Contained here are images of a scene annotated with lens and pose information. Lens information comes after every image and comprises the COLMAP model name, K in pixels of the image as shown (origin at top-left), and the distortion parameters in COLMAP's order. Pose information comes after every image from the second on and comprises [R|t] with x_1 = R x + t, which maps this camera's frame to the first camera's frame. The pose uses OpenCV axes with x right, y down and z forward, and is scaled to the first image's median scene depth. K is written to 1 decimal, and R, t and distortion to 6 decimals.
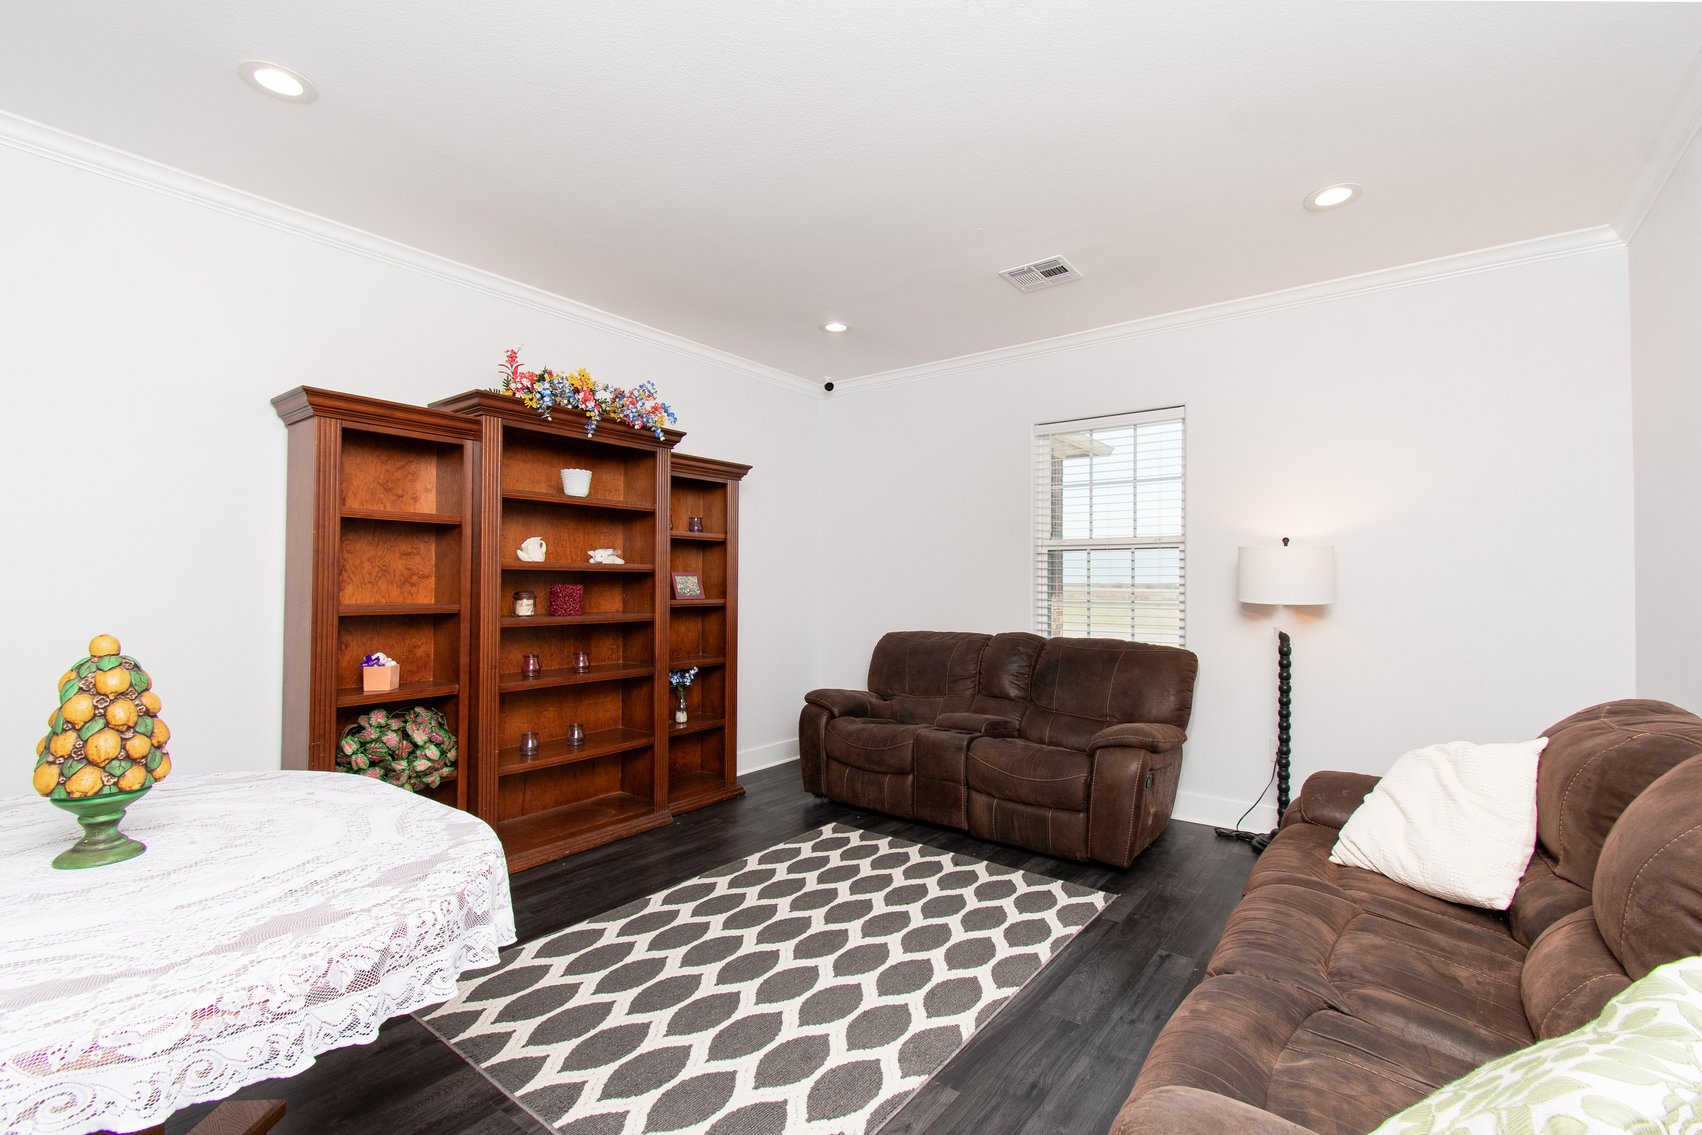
lens RADIAL K [[742.1, 0, 849.1], [0, 742.1, 564.7], [0, 0, 1]] dist [-0.000107, 0.000034]
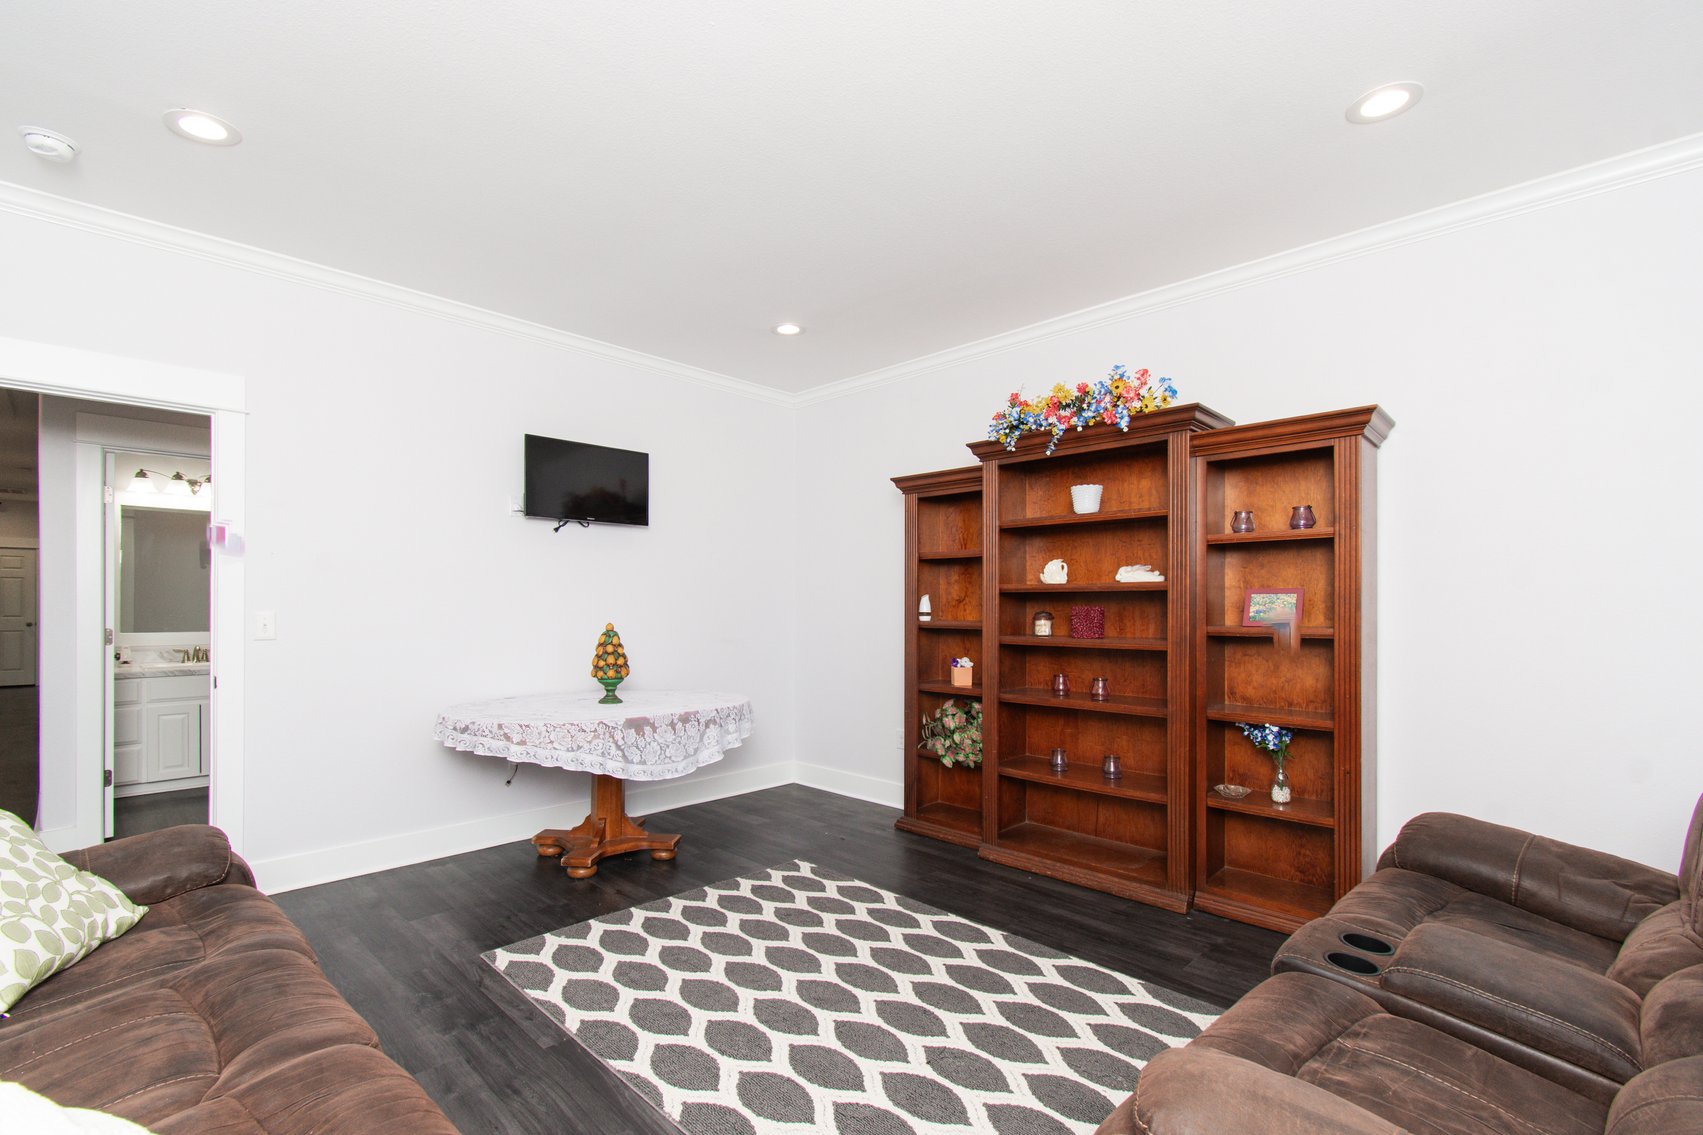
lens RADIAL K [[759.2, 0, 851.7], [0, 759.2, 600.1], [0, 0, 1]] dist [-0.000700, 0.000660]
pose [[-0.102841, -0.009794, -0.994650, 0.670197], [0.024212, 0.999631, -0.012347, 0.025473], [0.994403, -0.025352, -0.102566, 0.849278]]
